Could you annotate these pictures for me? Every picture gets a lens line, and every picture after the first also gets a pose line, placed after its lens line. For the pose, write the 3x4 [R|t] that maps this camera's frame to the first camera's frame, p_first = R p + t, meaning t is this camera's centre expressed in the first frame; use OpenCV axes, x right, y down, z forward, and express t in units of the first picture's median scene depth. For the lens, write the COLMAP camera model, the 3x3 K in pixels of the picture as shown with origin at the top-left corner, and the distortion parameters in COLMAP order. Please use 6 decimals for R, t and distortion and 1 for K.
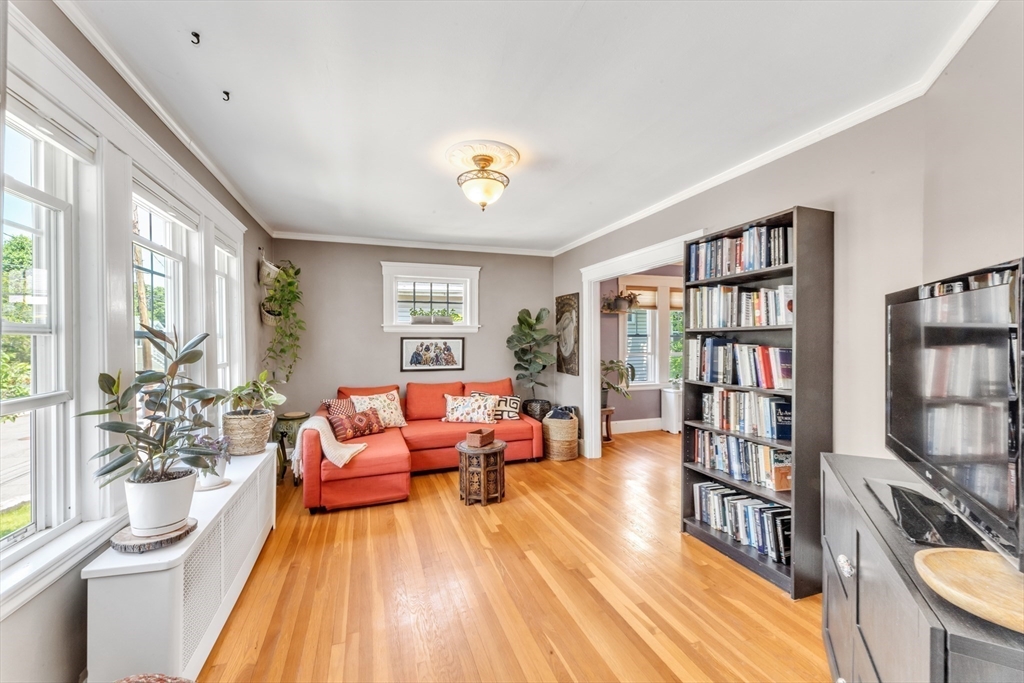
lens RADIAL K [[422.2, 0, 504.9], [0, 422.2, 340.1], [0, 0, 1]] dist [-0.000415, -0.000158]
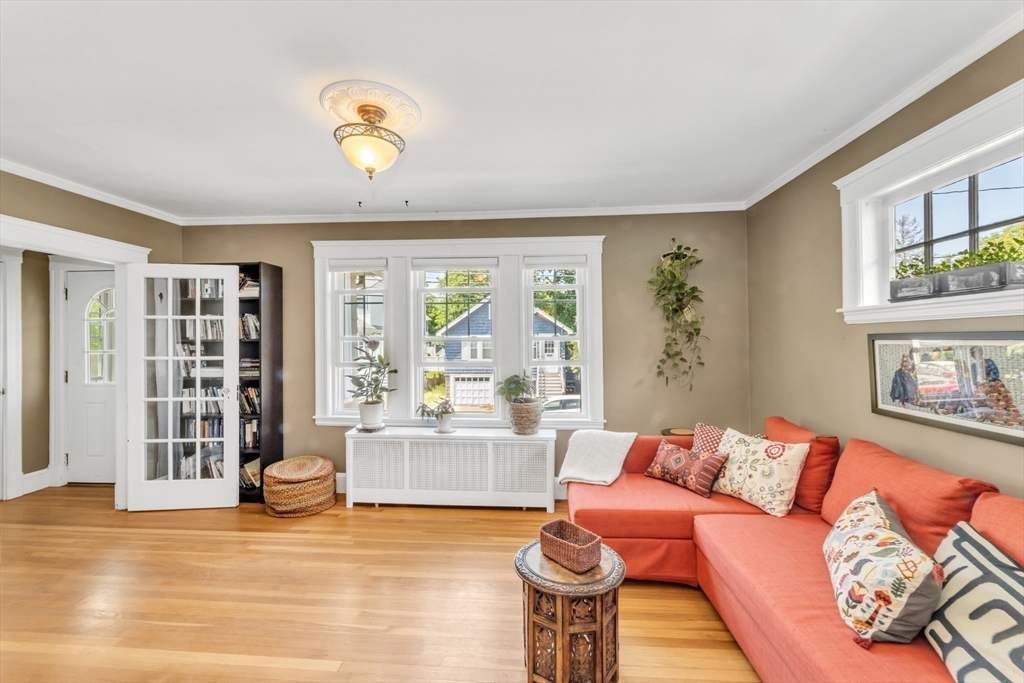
lens RADIAL K [[422.2, 0, 504.9], [0, 422.2, 340.1], [0, 0, 1]] dist [-0.000415, -0.000158]
pose [[-0.398264, 0.000036, -0.917271, 0.309052], [-0.002758, 0.999995, 0.001236, -0.000158], [0.917266, 0.003022, -0.398263, 0.821653]]
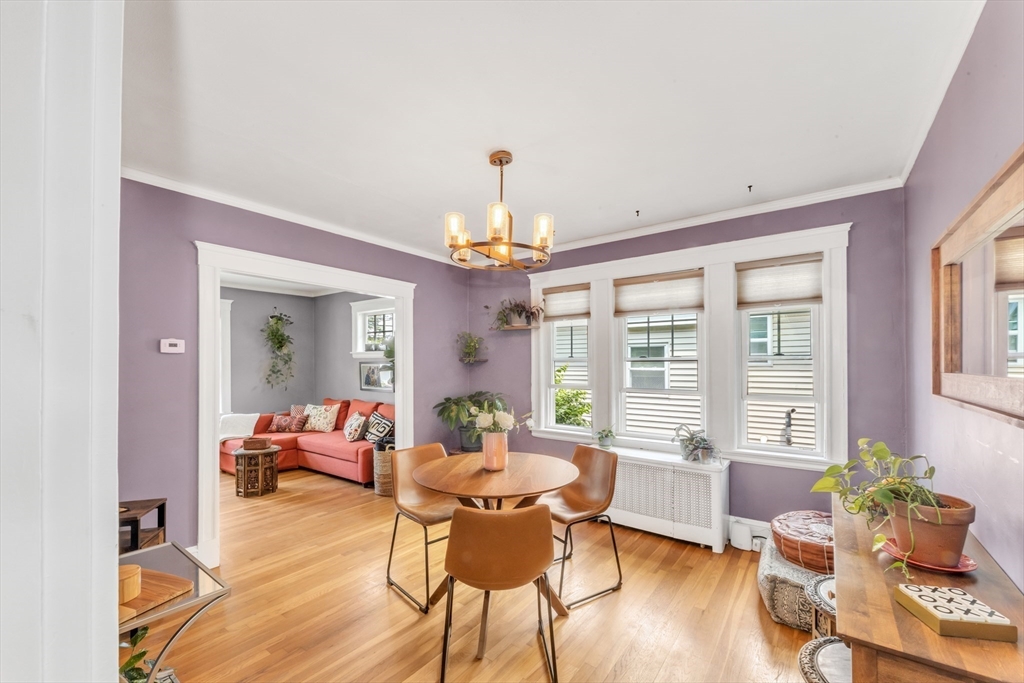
lens RADIAL K [[414.5, 0, 512.2], [0, 414.5, 361.7], [0, 0, 1]] dist [-0.000803, 0.000063]
pose [[0.564659, -0.002699, -0.825320, 0.996659], [-0.007372, 0.999938, -0.008313, -0.000741], [0.825292, 0.010778, 0.564604, 0.681206]]
